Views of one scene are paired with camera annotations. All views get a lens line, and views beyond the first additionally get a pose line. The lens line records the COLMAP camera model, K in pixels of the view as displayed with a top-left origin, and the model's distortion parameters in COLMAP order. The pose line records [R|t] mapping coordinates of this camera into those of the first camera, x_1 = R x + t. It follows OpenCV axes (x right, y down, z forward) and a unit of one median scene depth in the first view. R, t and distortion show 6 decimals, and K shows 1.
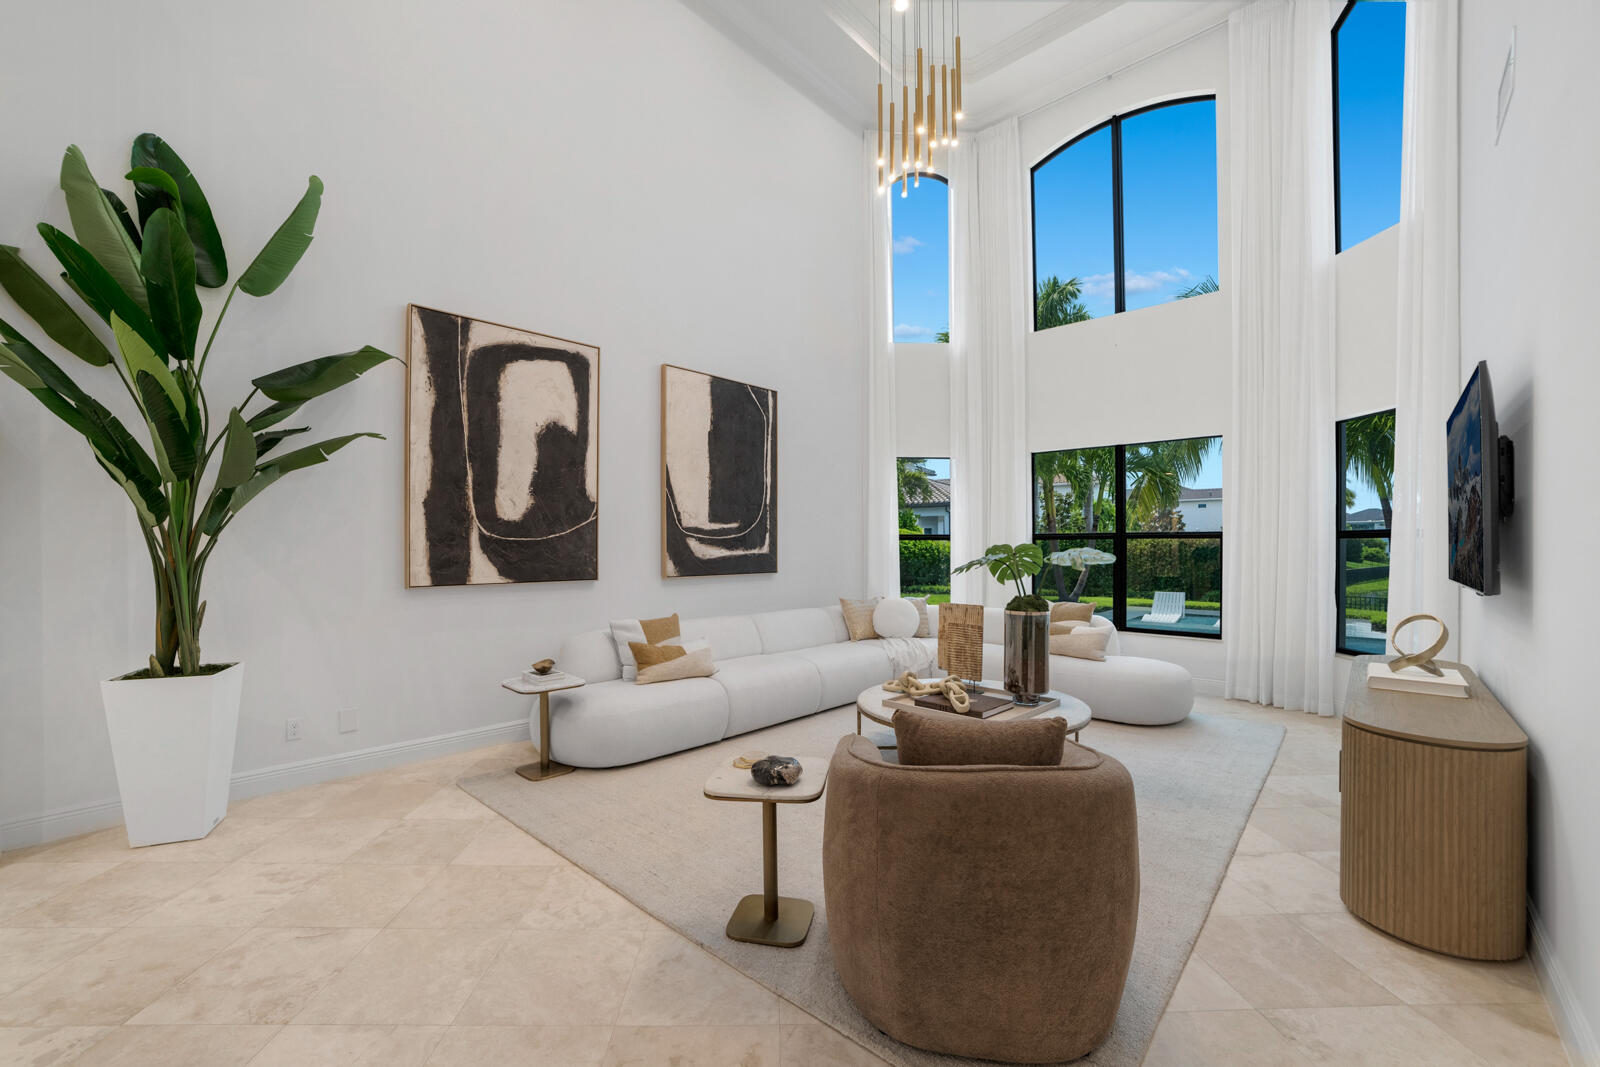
lens RADIAL K [[661.8, 0, 785.9], [0, 661.8, 548.9], [0, 0, 1]] dist [-0.051019, 0.000085]
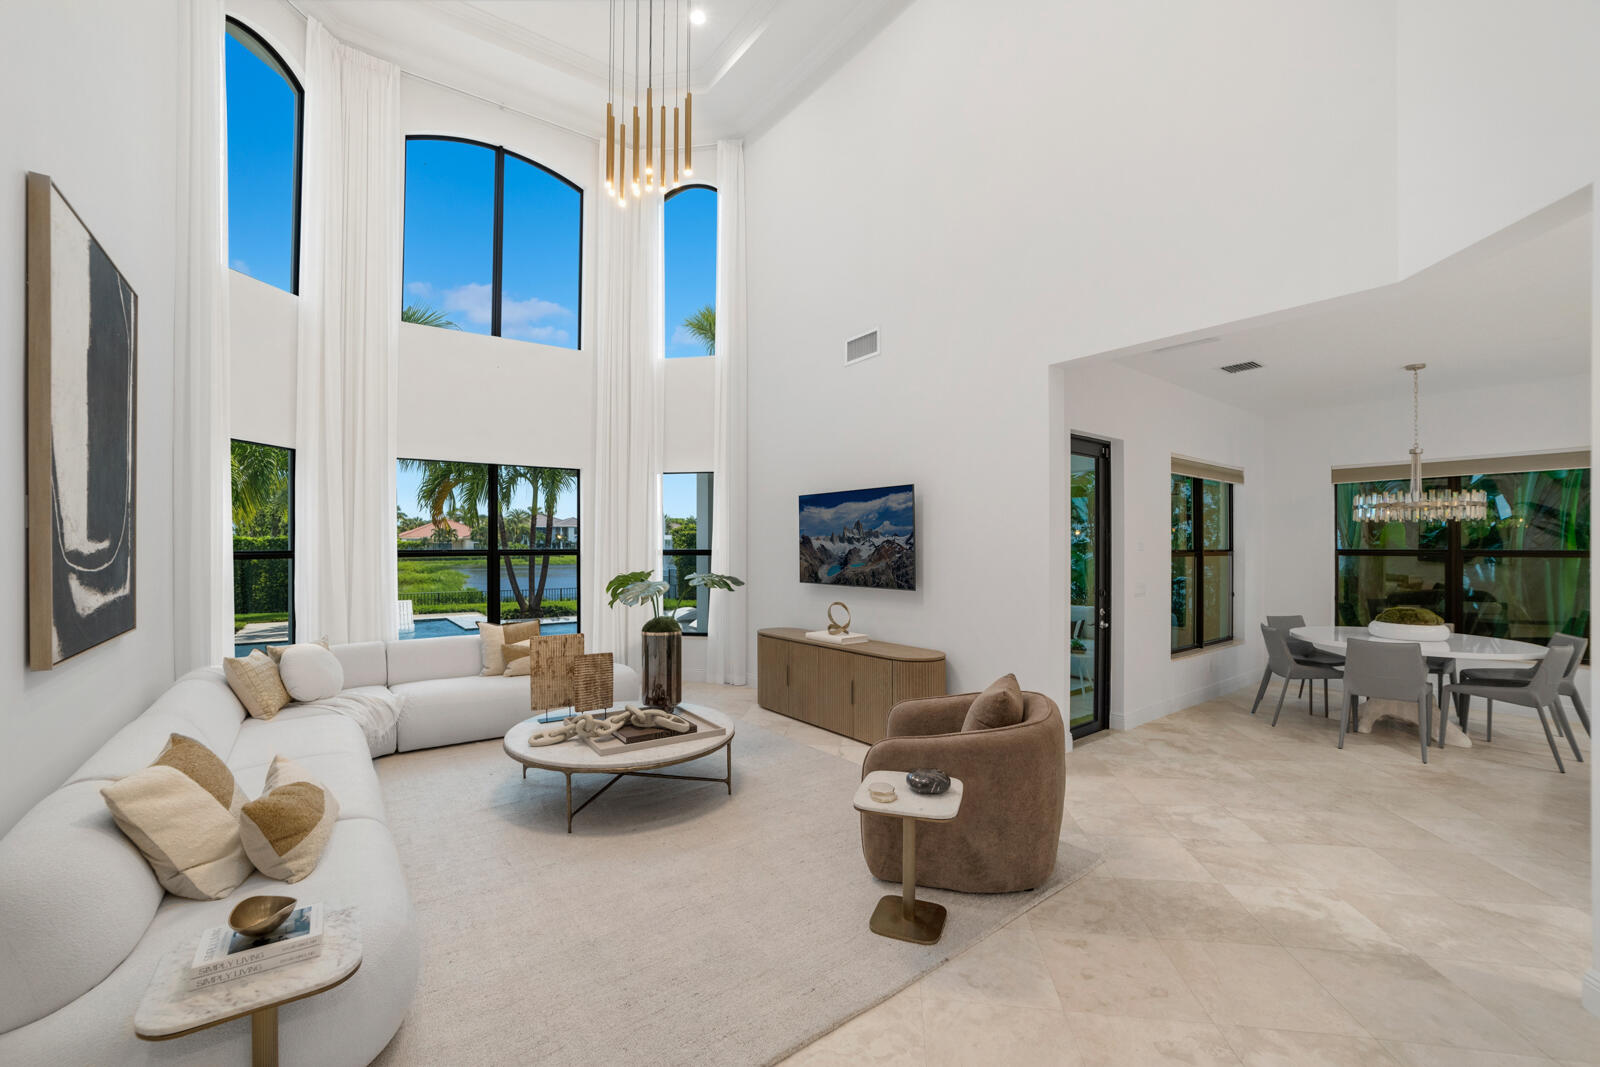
lens RADIAL K [[652.5, 0, 790.1], [0, 652.5, 545.3], [0, 0, 1]] dist [-0.061093, 0.021783]
pose [[0.158303, 0.000360, 0.987390, -0.606994], [0.002493, 0.999997, -0.000765, -0.042950], [-0.987387, 0.002582, 0.158302, 0.535903]]
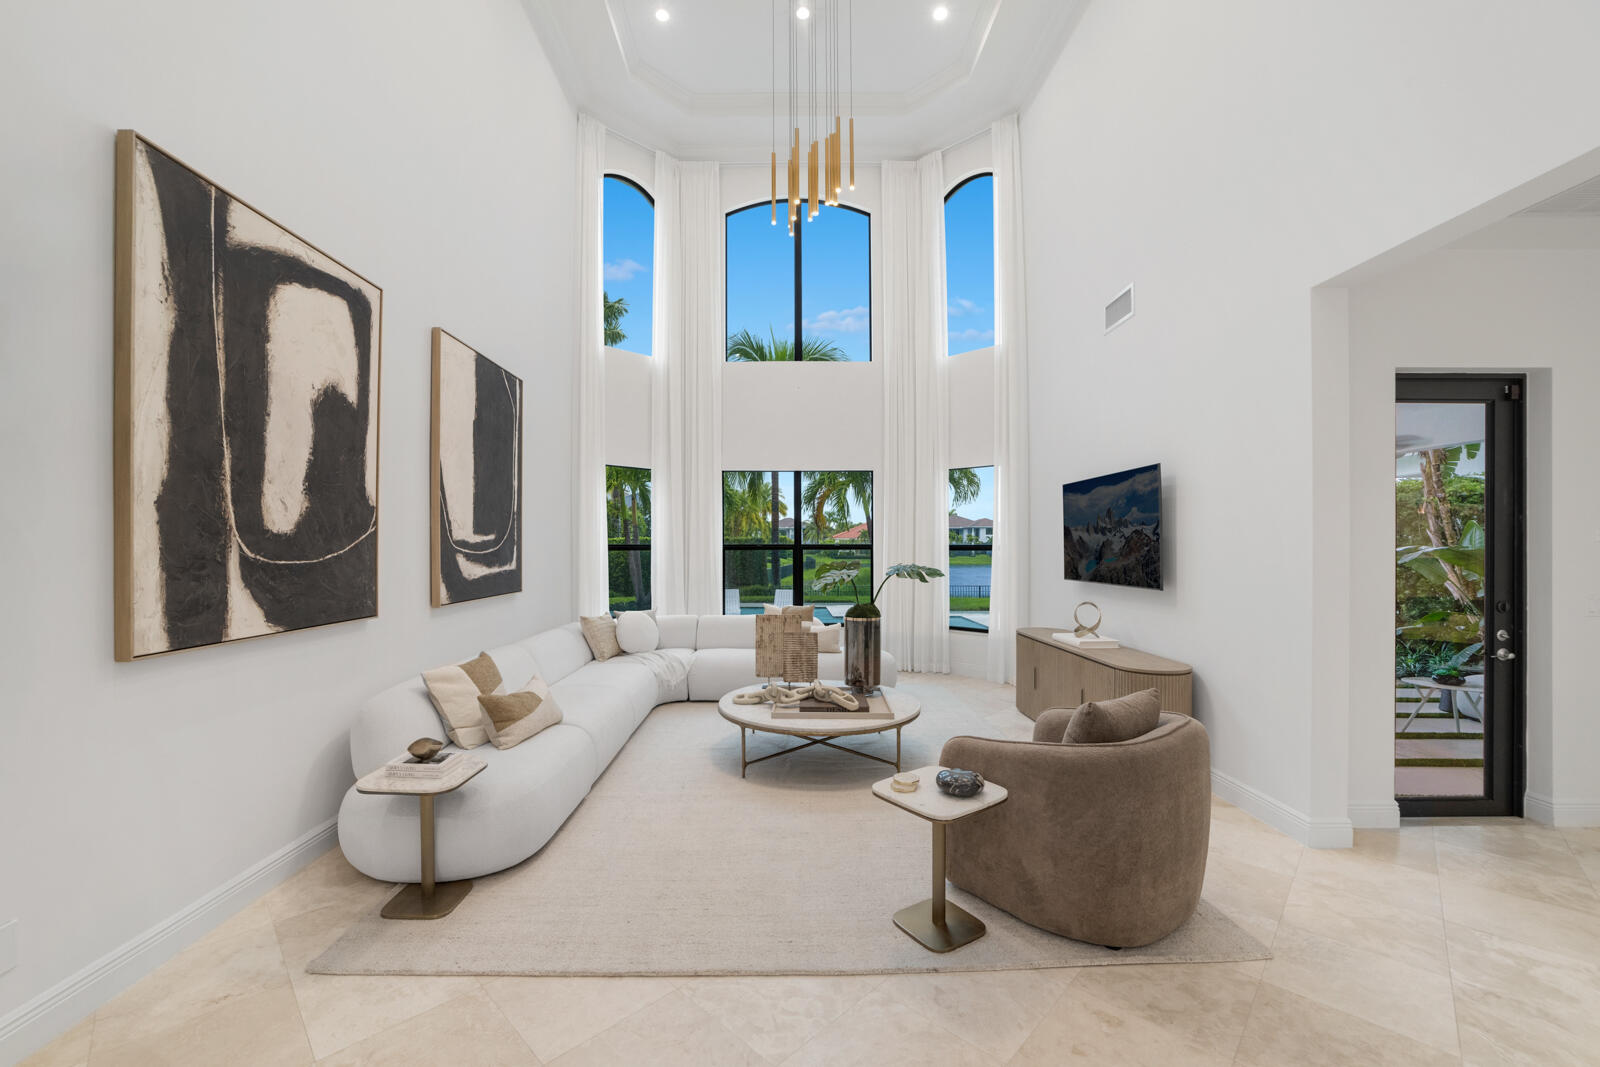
lens RADIAL K [[652.5, 0, 790.1], [0, 652.5, 545.3], [0, 0, 1]] dist [-0.061093, 0.021783]
pose [[0.711515, 0.000639, 0.702671, -0.492754], [0.002723, 0.999990, -0.003666, -0.027766], [-0.702666, 0.004522, 0.711506, 0.219006]]
